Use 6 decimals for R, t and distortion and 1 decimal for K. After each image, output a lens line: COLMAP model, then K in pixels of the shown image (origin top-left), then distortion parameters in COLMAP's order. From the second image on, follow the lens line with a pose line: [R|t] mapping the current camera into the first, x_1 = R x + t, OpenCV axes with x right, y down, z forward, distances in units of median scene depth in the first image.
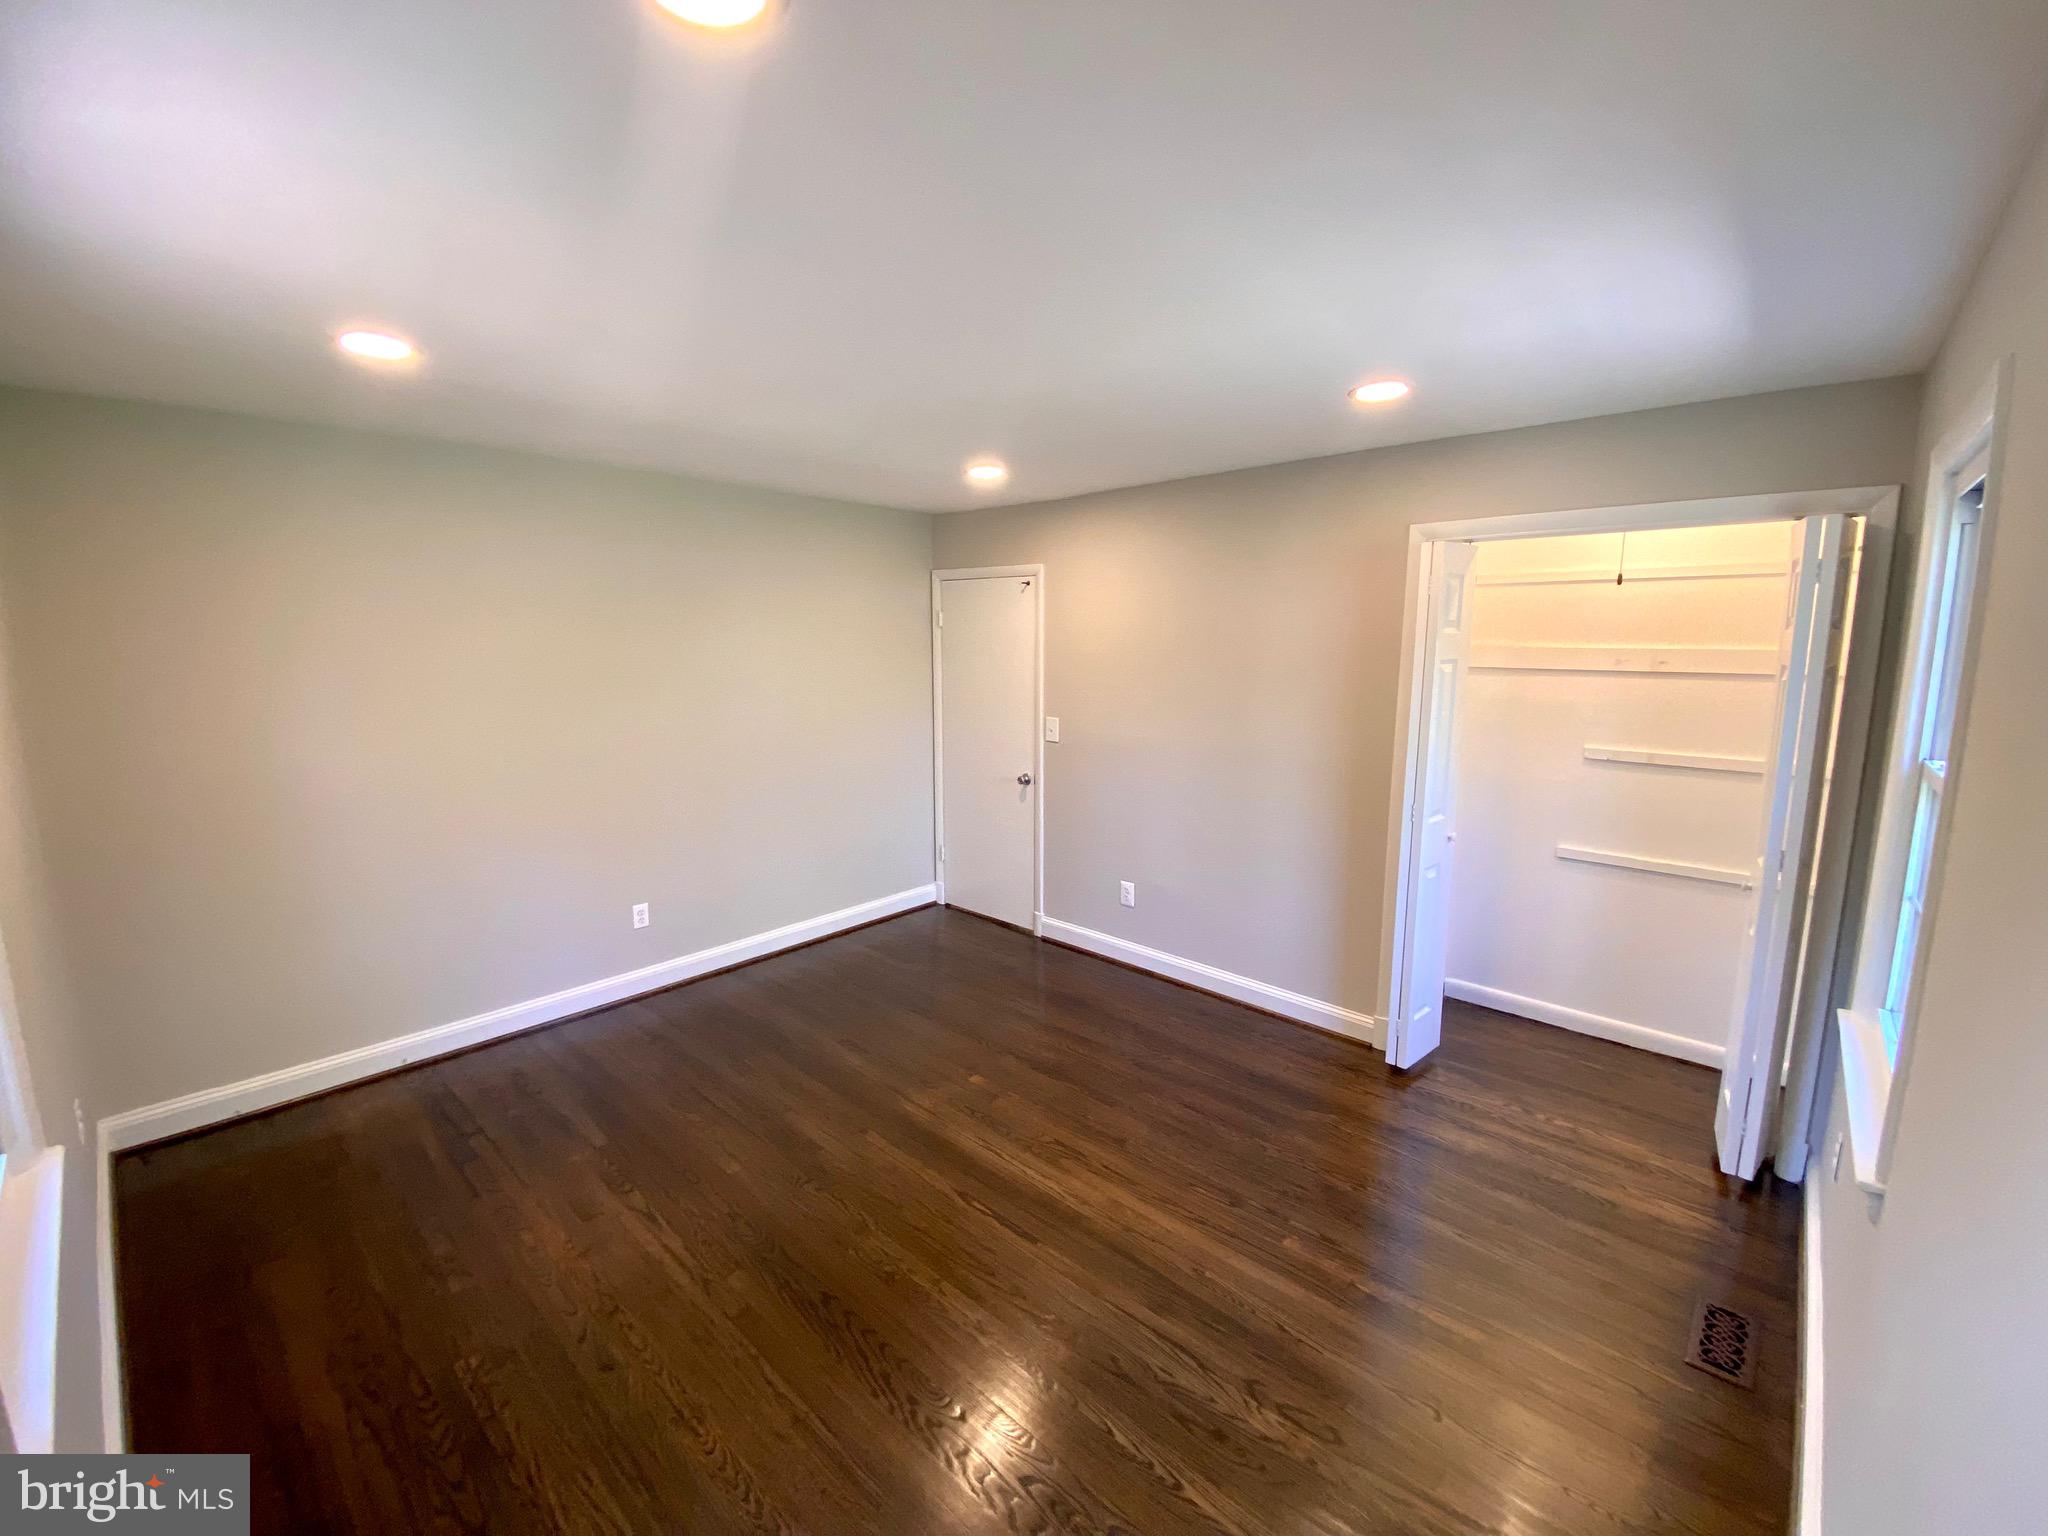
lens RADIAL K [[837.0, 0, 1019.9], [0, 837.0, 760.8], [0, 0, 1]] dist [0.021671, -0.020033]
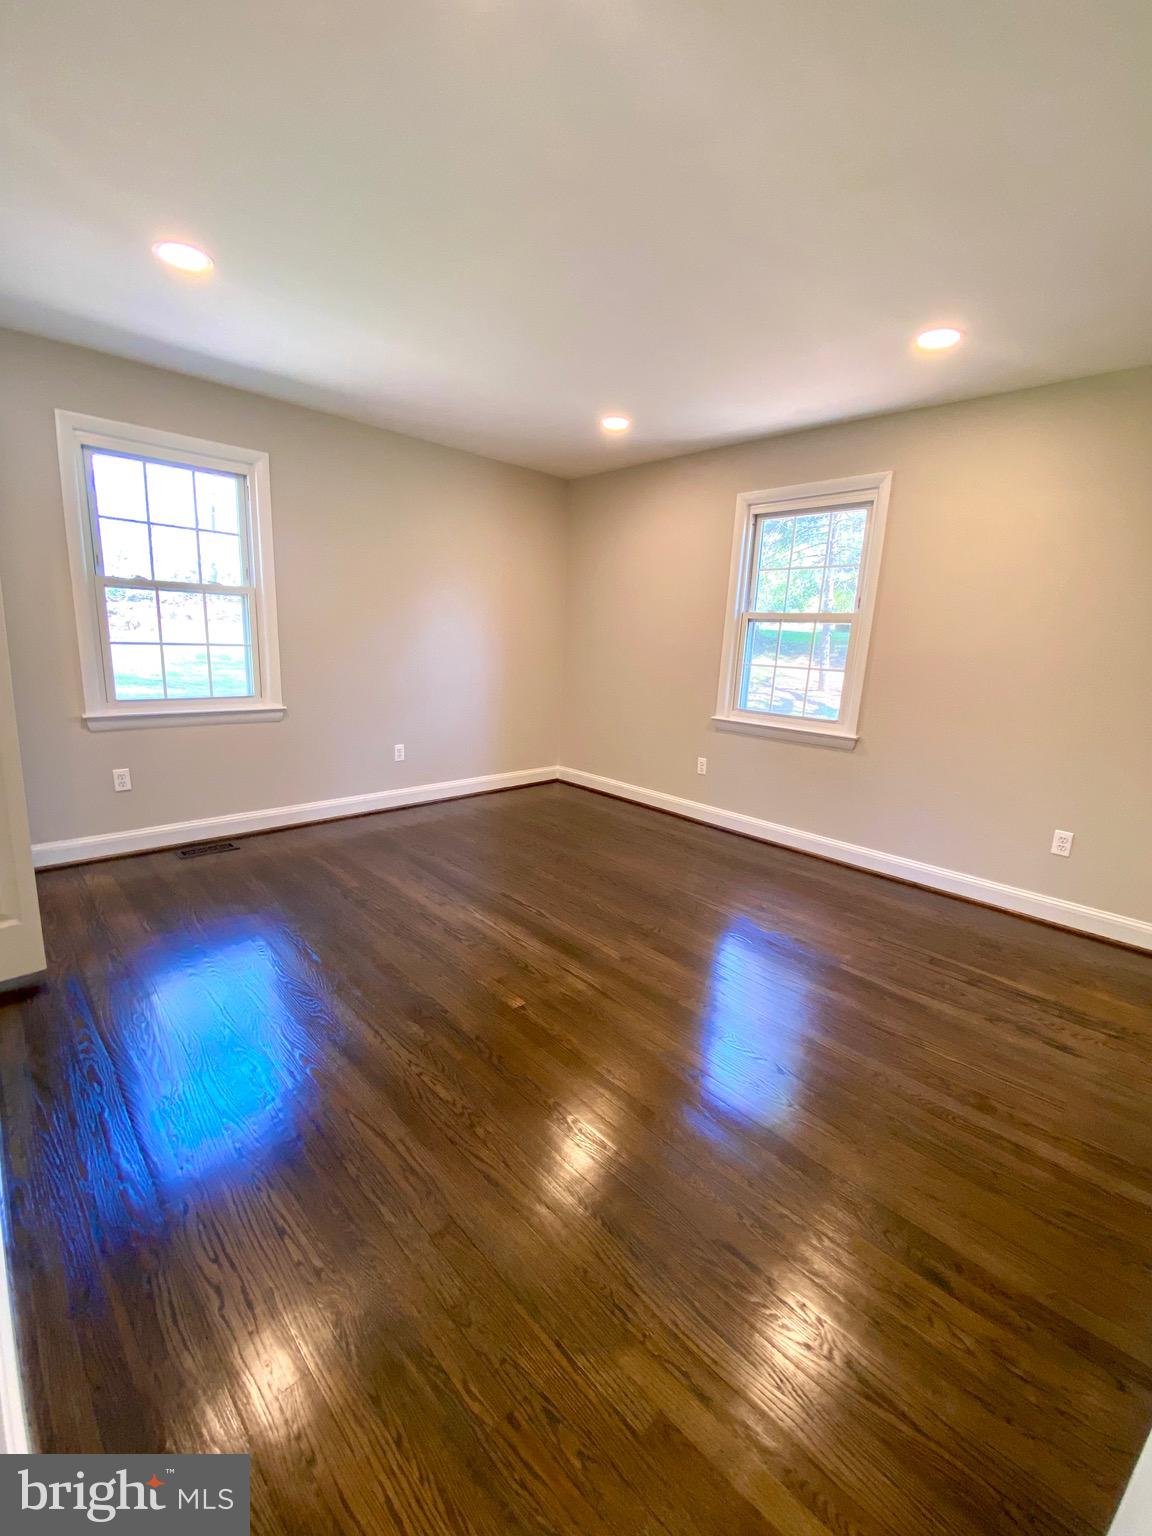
lens RADIAL K [[627.7, 0, 586.3], [0, 627.7, 764.5], [0, 0, 1]] dist [0.021671, -0.020033]
pose [[-0.997474, -0.054592, 0.045449, -0.169056], [-0.035467, 0.937109, 0.347229, -0.106600], [-0.061547, 0.344740, -0.936678, 1.807268]]
